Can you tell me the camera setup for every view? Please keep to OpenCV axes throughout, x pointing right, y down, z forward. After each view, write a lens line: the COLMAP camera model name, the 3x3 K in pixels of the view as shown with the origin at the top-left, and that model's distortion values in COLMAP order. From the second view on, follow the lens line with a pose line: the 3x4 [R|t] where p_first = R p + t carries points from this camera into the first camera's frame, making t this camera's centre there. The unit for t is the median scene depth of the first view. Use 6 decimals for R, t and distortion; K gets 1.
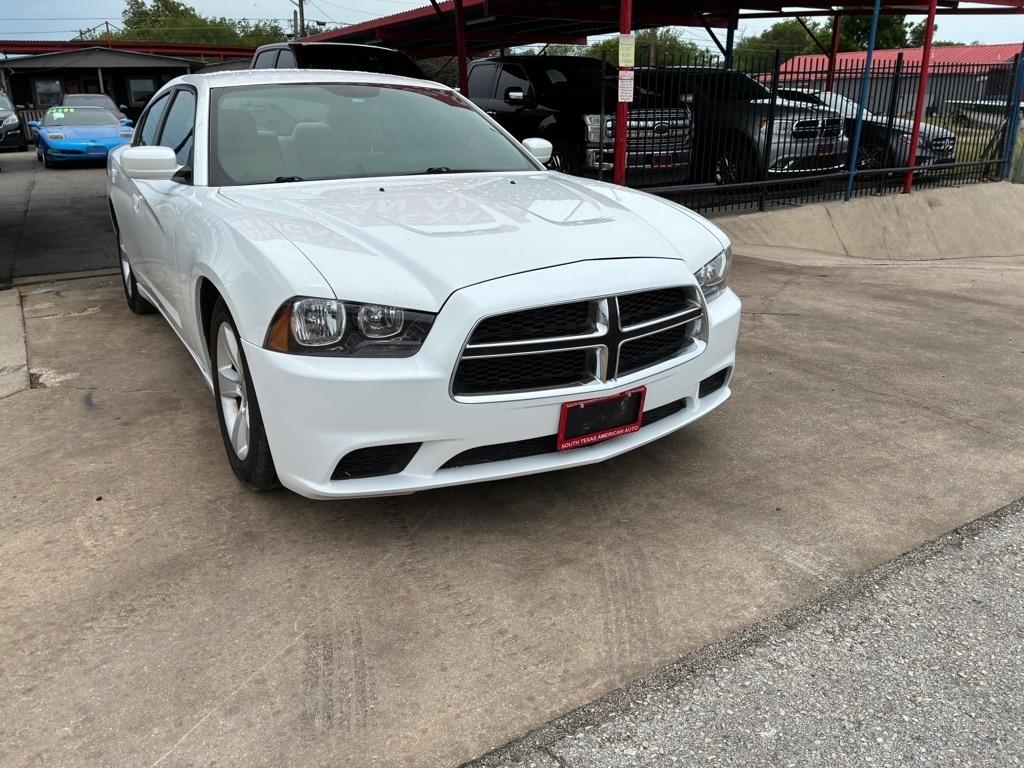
lens RADIAL K [[774.7, 0, 501.6], [0, 774.7, 377.0], [0, 0, 1]] dist [0.052167, -0.069232]
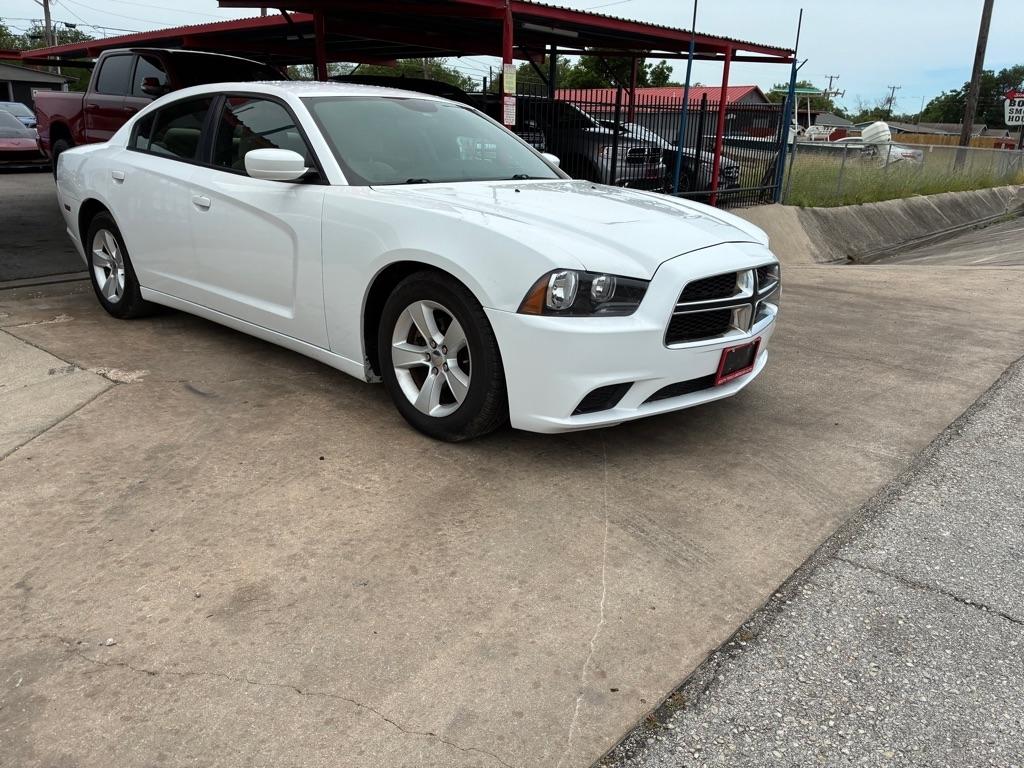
lens RADIAL K [[774.7, 0, 502.9], [0, 774.7, 394.9], [0, 0, 1]] dist [0.052167, -0.069232]
pose [[0.956914, -0.056534, 0.284814, -0.604377], [0.057897, 0.998316, 0.003638, 0.078436], [-0.284540, 0.013008, 0.958576, -0.161028]]
